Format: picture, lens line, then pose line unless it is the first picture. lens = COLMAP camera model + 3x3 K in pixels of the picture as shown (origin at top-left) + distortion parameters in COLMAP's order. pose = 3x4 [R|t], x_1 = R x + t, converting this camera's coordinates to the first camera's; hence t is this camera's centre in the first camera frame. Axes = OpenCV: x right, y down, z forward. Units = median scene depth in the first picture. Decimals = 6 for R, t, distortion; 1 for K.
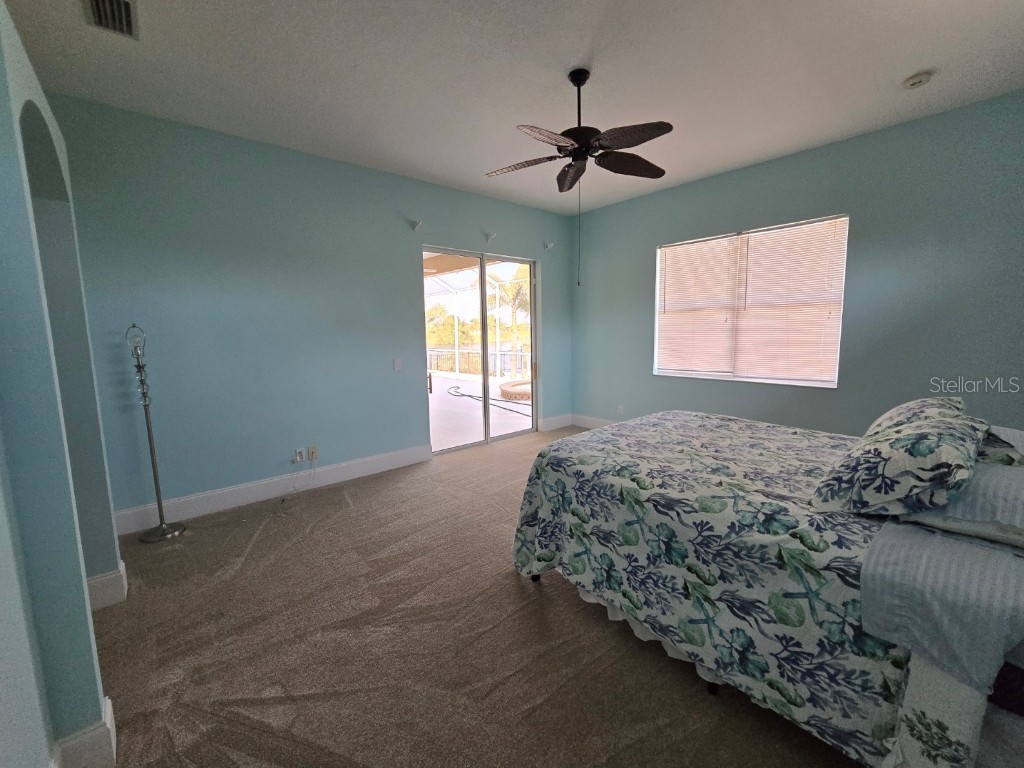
lens RADIAL K [[421.4, 0, 513.2], [0, 421.4, 384.2], [0, 0, 1]] dist [0.002617, -0.000593]
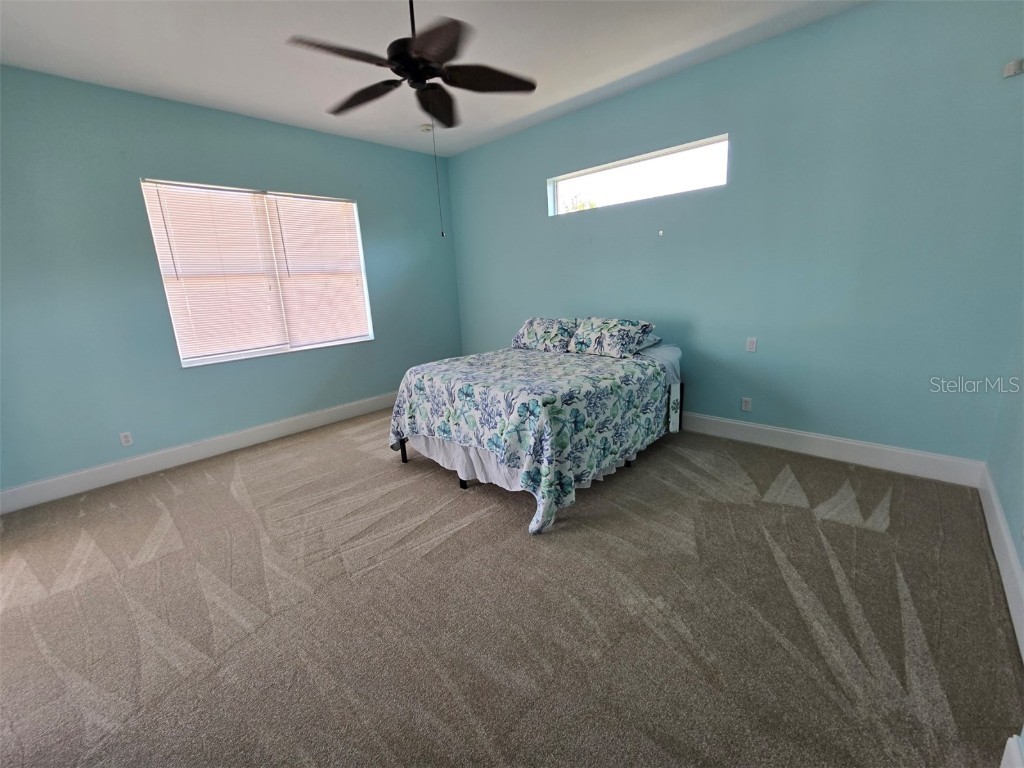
lens RADIAL K [[421.4, 0, 512.5], [0, 421.4, 379.1], [0, 0, 1]] dist [0.002617, -0.000593]
pose [[-0.100274, -0.206996, 0.973190, -1.061694], [0.180816, 0.958041, 0.222404, -0.157327], [-0.978392, 0.198270, -0.058638, 1.288035]]
